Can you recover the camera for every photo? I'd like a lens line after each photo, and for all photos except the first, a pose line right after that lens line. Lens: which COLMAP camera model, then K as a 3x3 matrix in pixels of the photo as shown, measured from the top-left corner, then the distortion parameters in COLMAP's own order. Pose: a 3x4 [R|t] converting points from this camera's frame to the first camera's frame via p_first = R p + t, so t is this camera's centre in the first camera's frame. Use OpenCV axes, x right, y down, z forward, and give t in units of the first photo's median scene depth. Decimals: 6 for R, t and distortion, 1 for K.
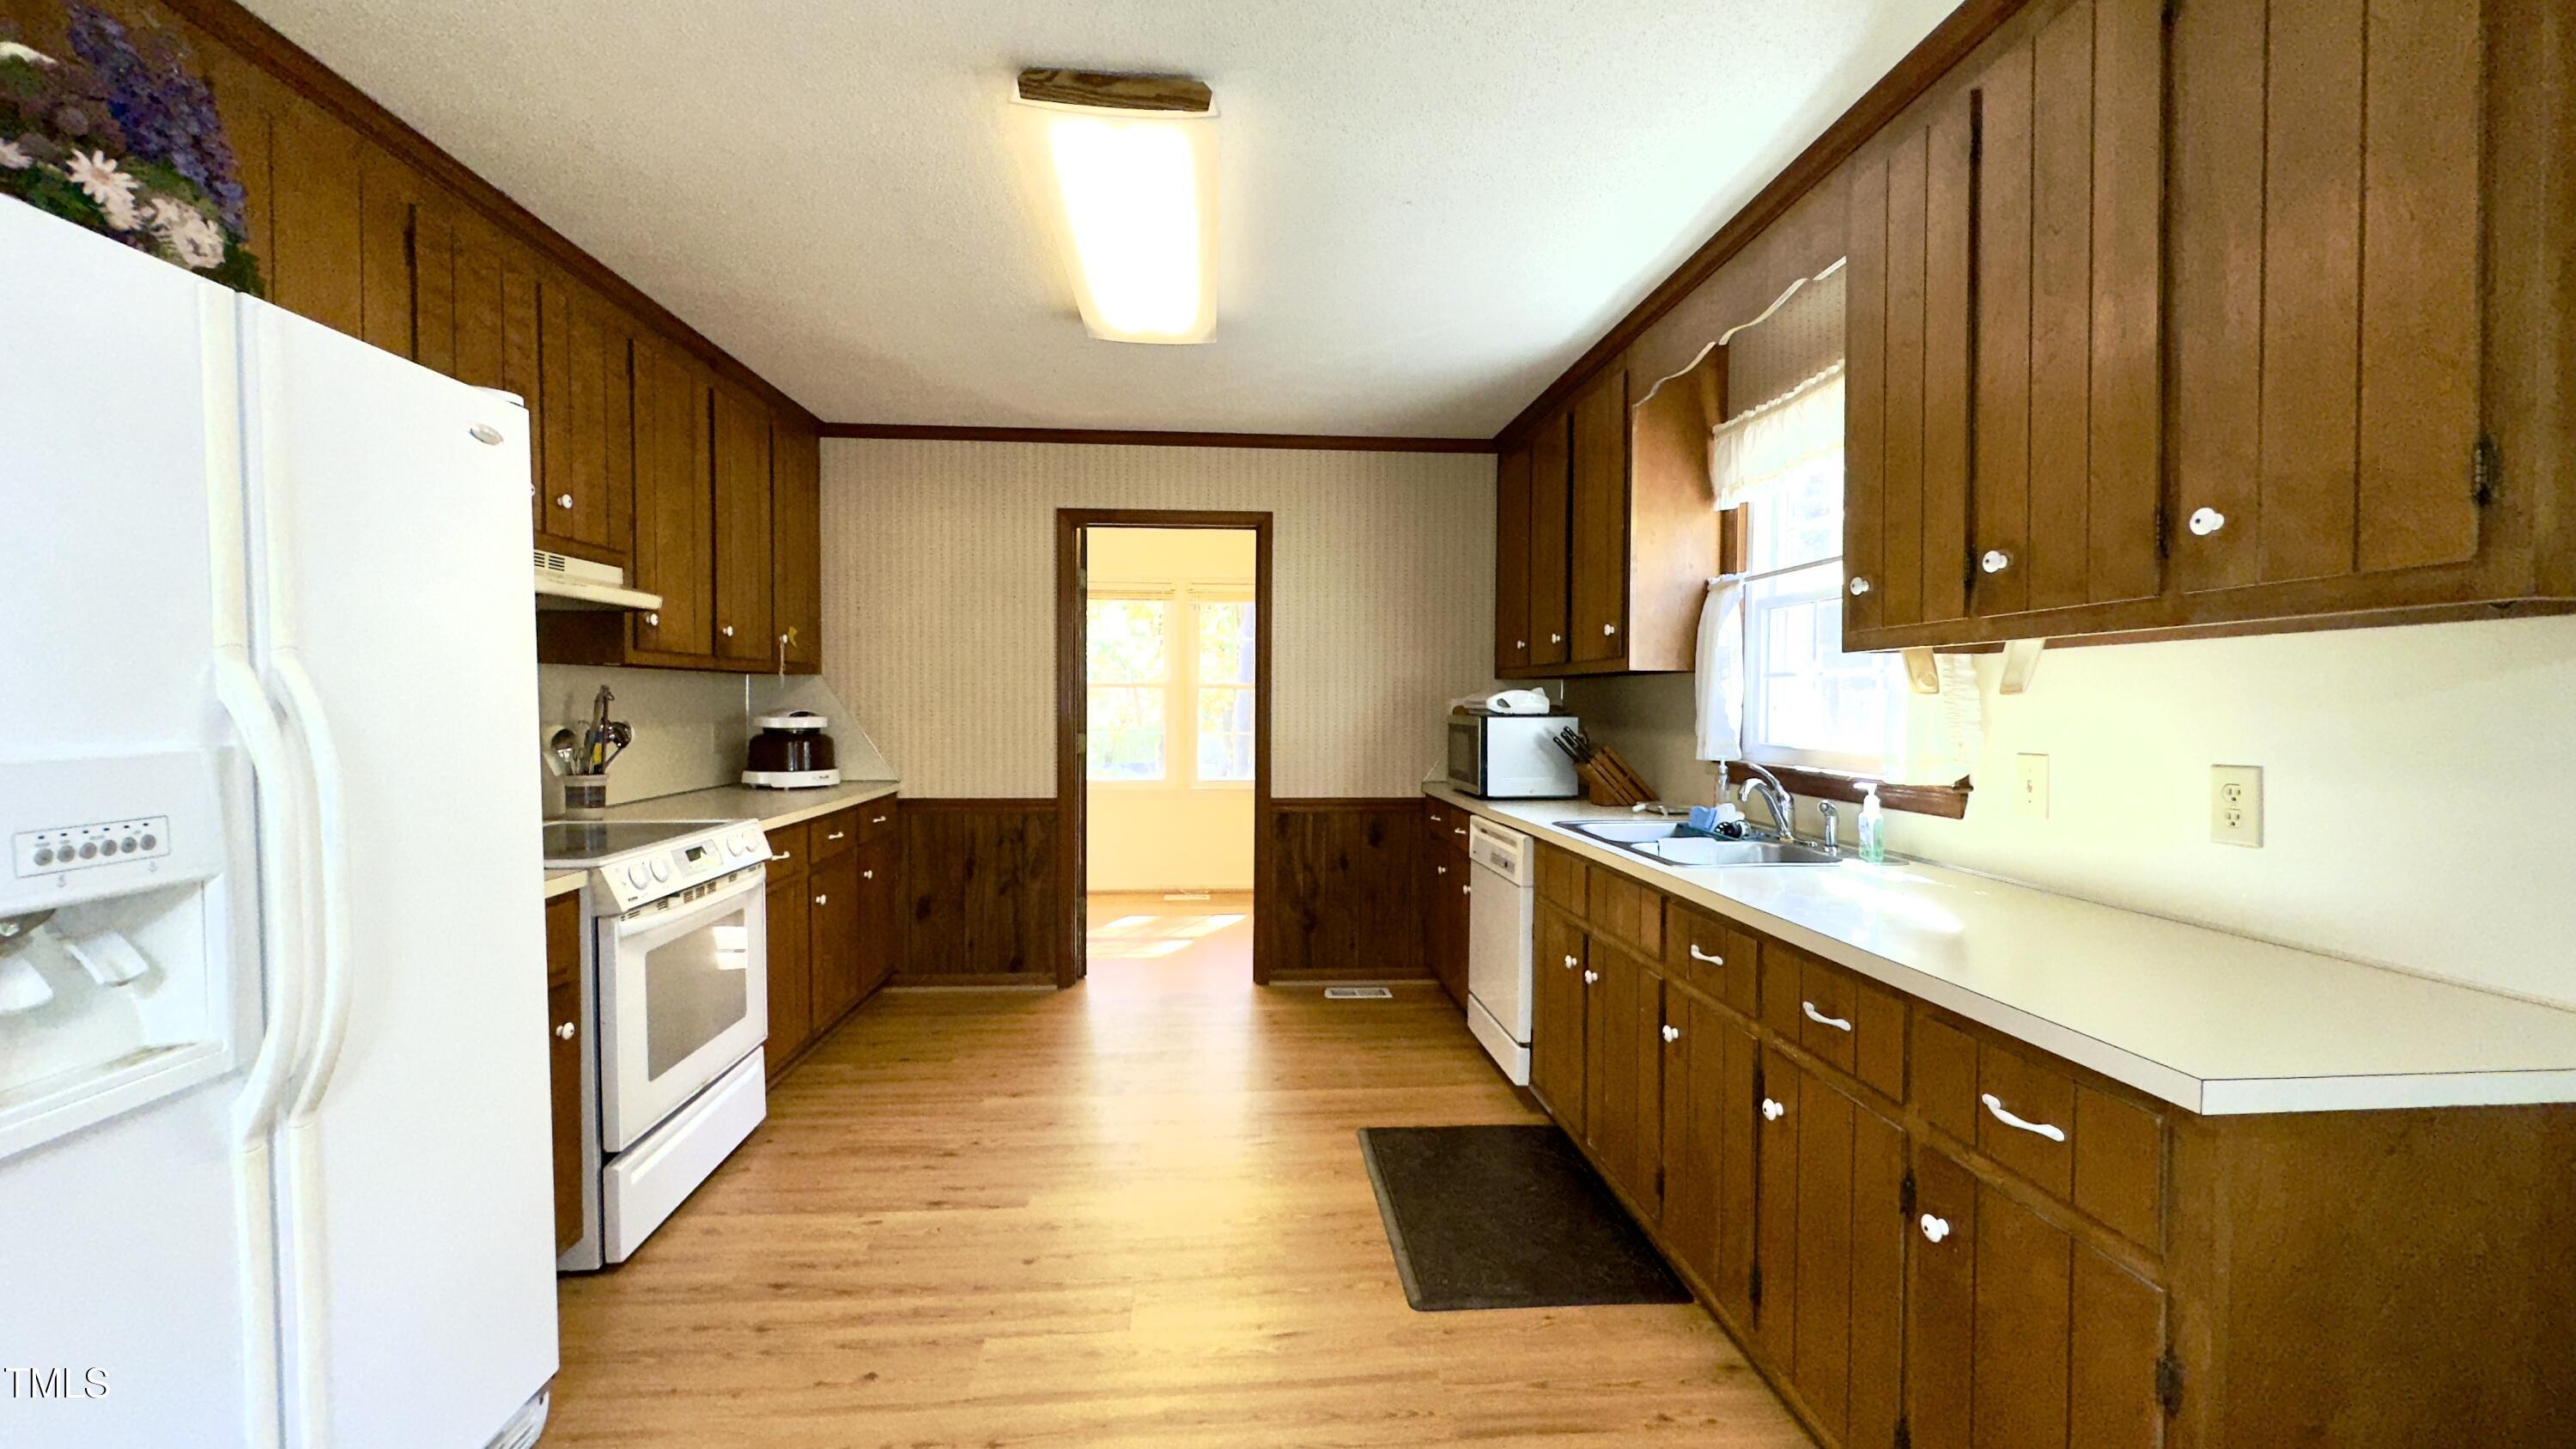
lens RADIAL K [[1026.6, 0, 1288.6], [0, 1026.6, 723.3], [0, 0, 1]] dist [-0.005117, 0.000286]
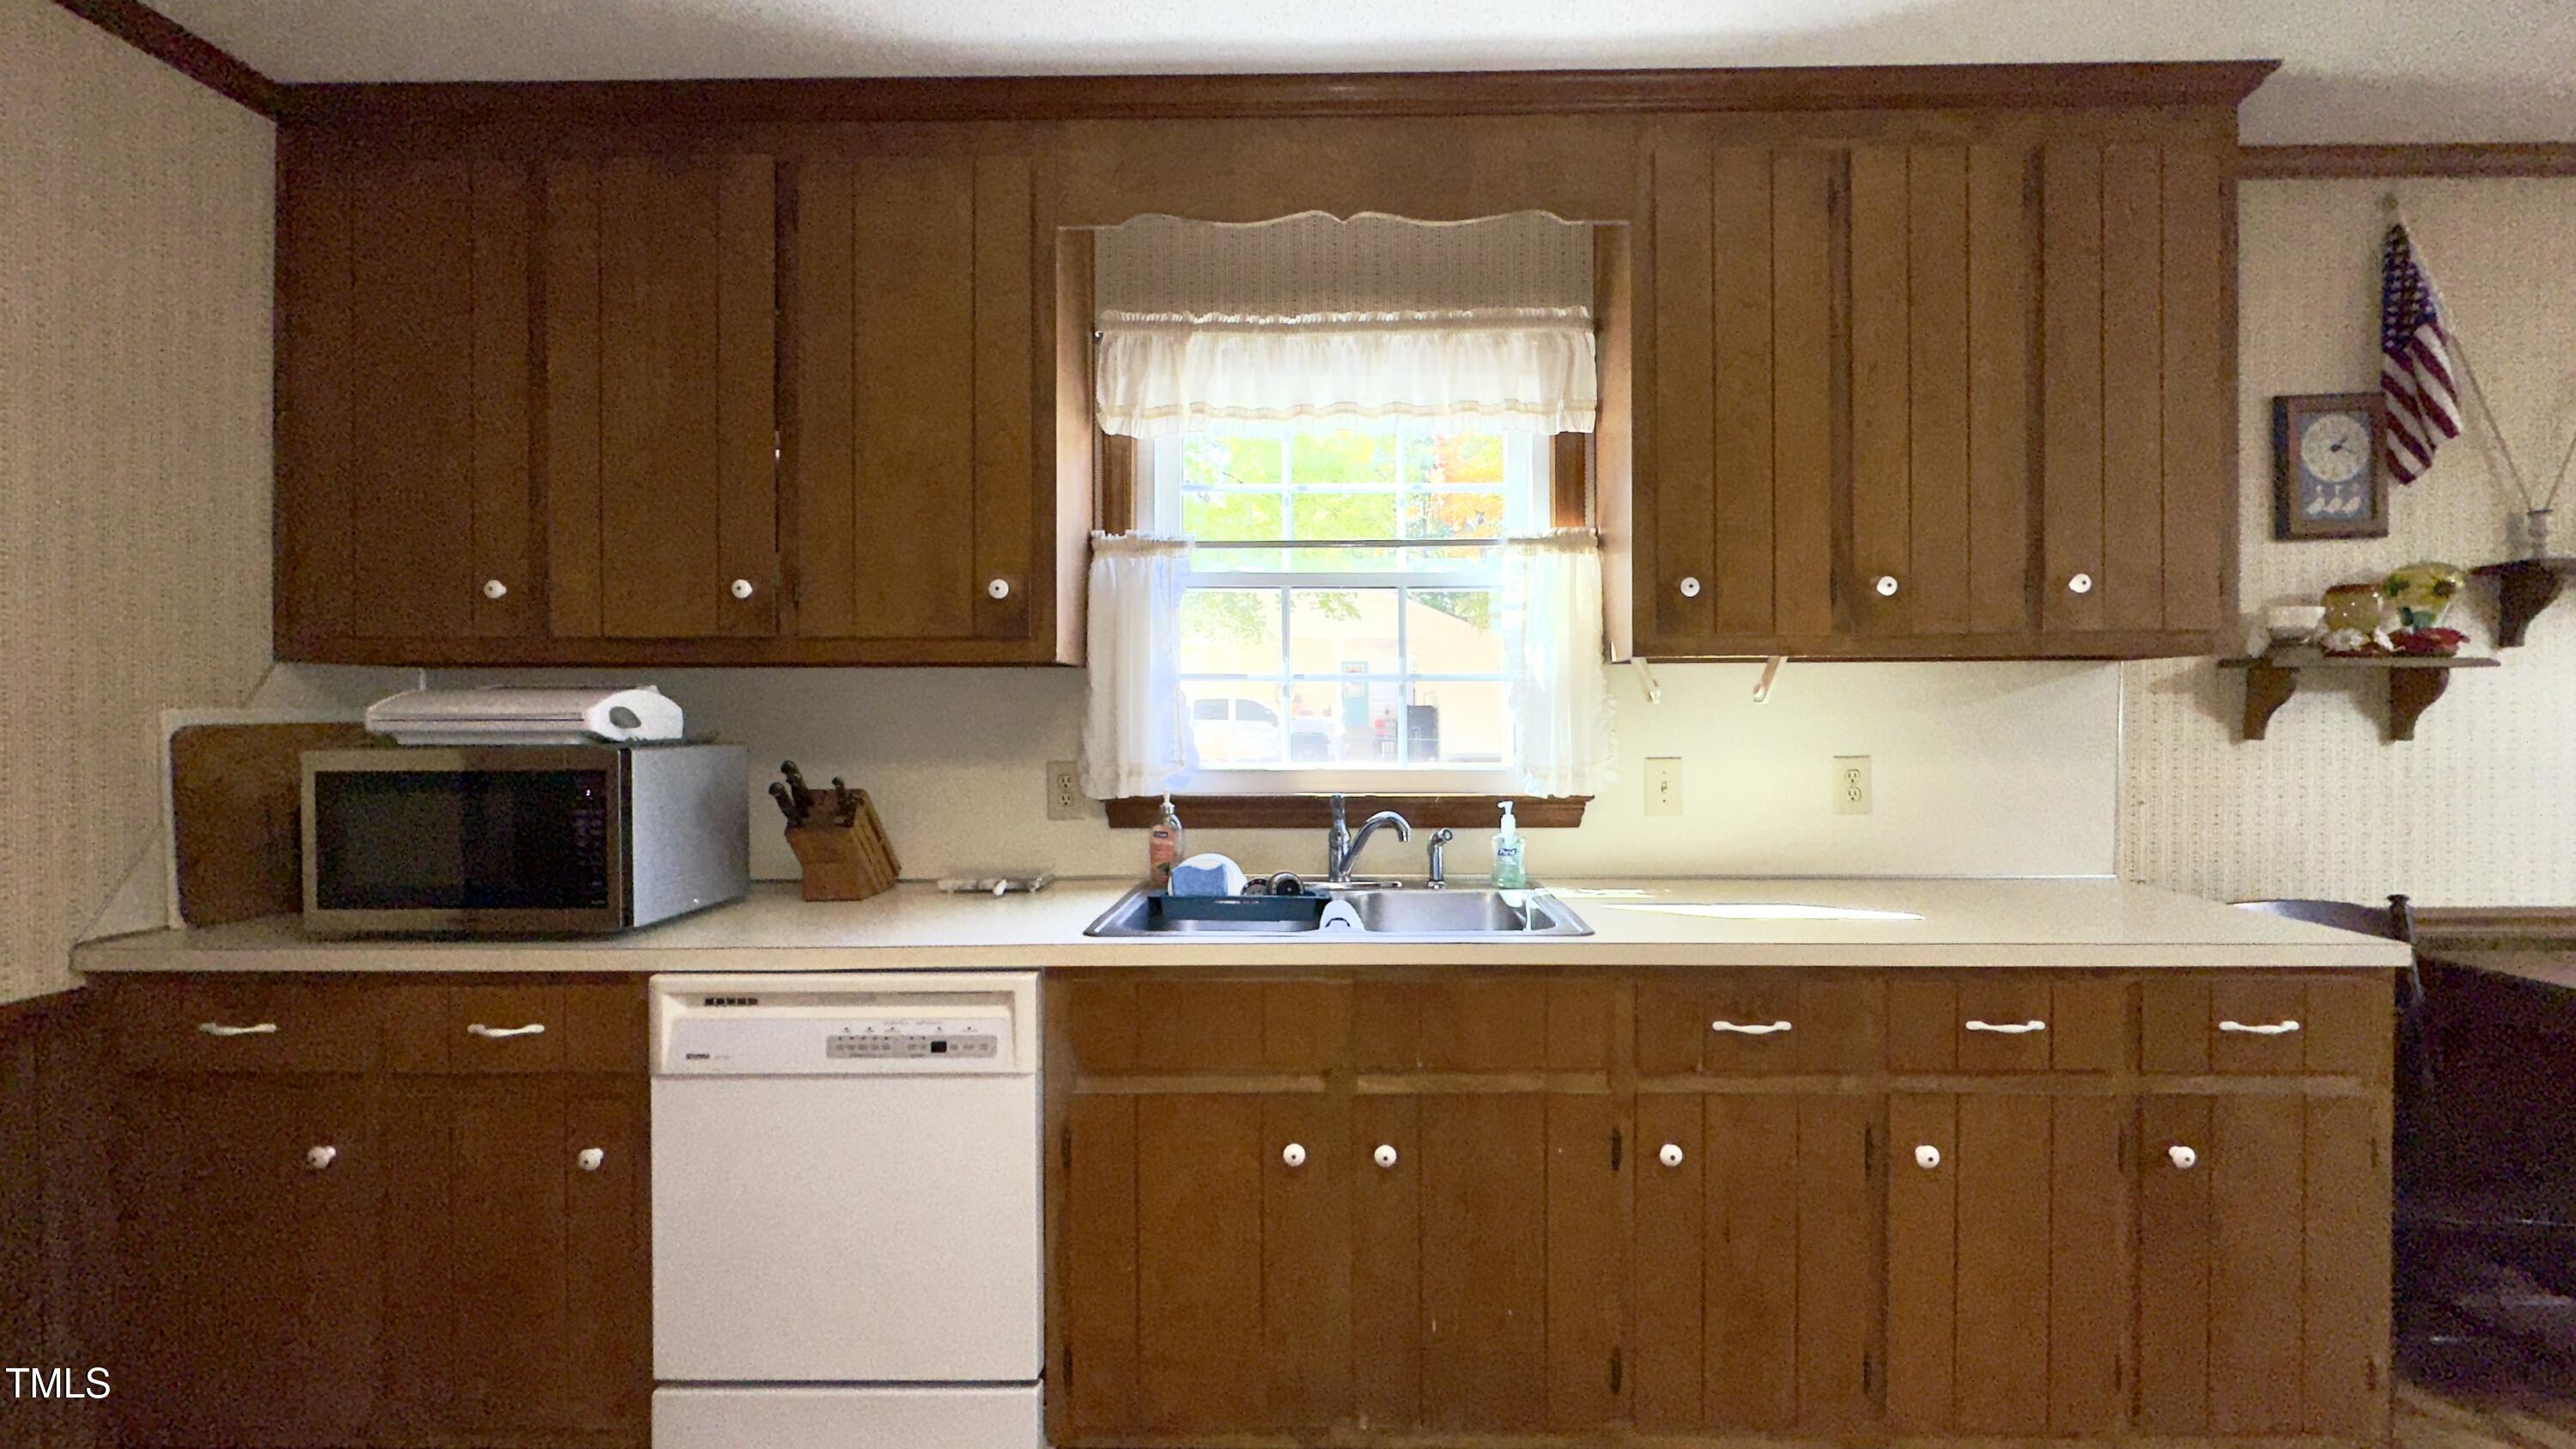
lens RADIAL K [[1047.0, 0, 1354.5], [0, 1047.0, 731.7], [0, 0, 1]] dist [-0.002719, -0.000033]
pose [[0.091987, -0.010016, 0.995710, -0.258774], [0.025862, 0.999636, 0.007666, -0.009482], [-0.995424, 0.025046, 0.092212, 0.747862]]
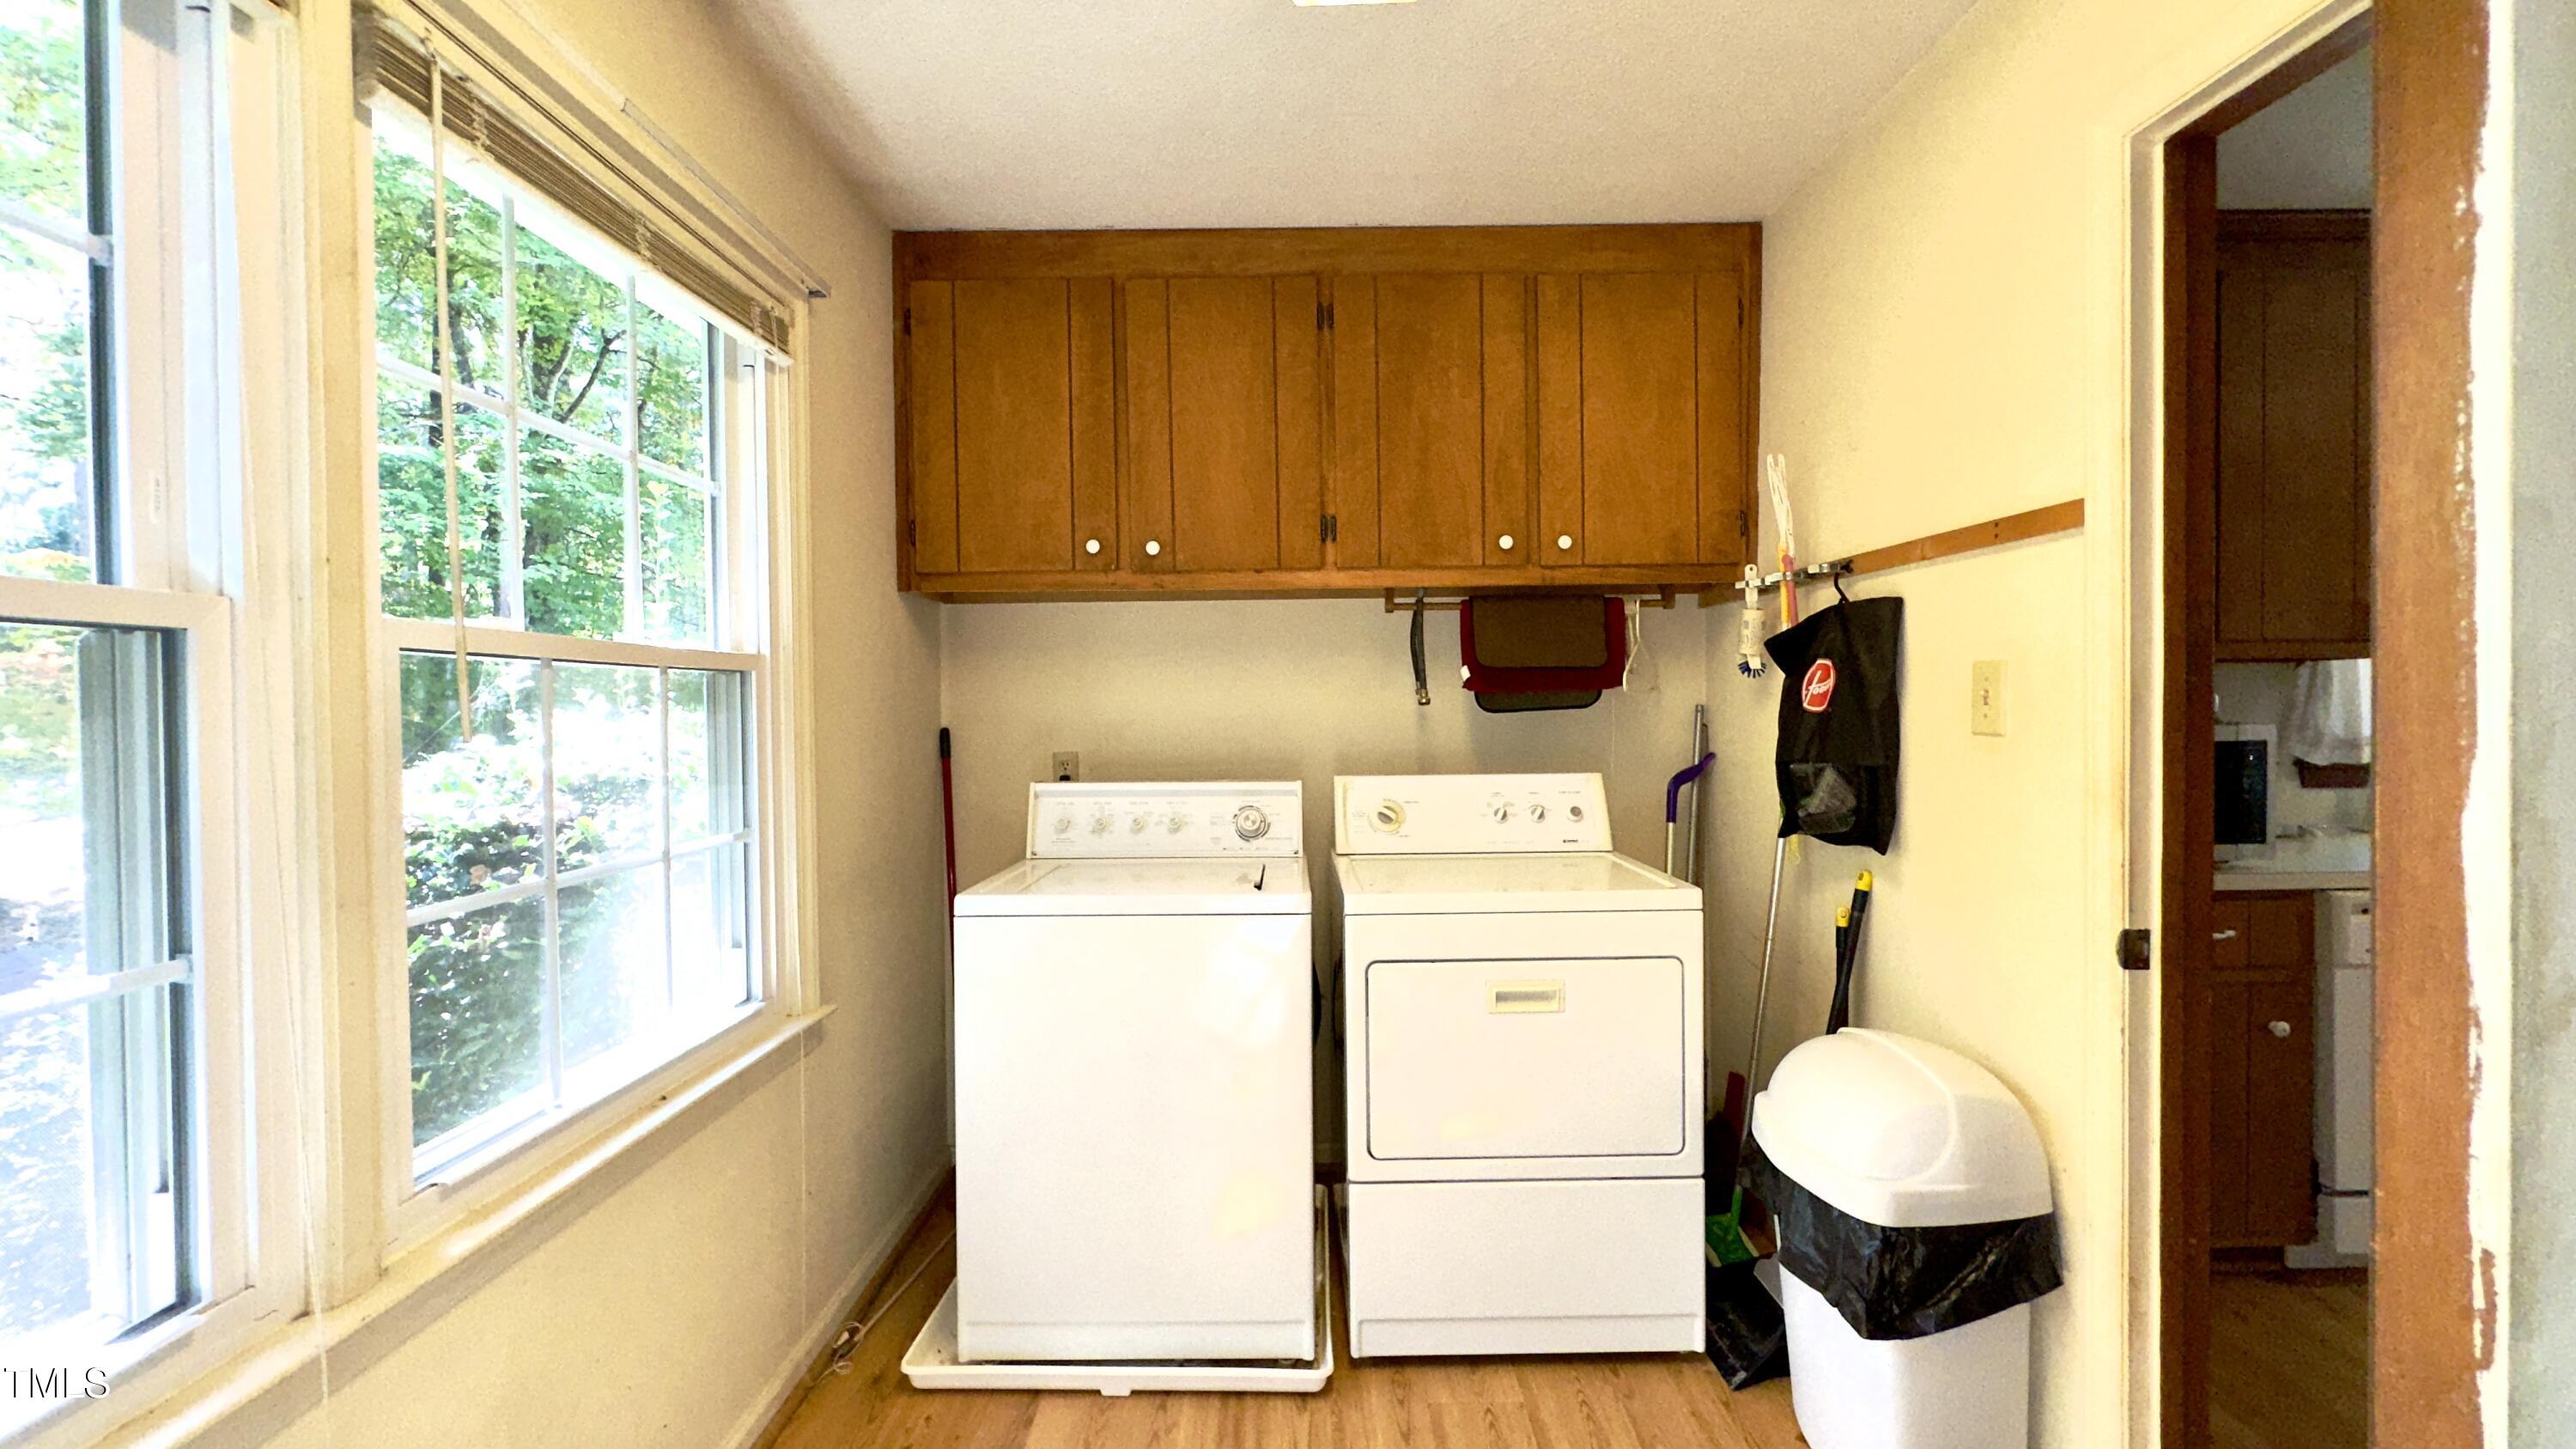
lens RADIAL K [[1026.6, 0, 1288.6], [0, 1026.6, 723.3], [0, 0, 1]] dist [-0.005117, 0.000286]
pose [[0.073858, -0.019324, 0.997082, -0.516333], [0.037482, 0.999160, 0.016588, -0.046020], [-0.996564, 0.036147, 0.074520, 1.767046]]
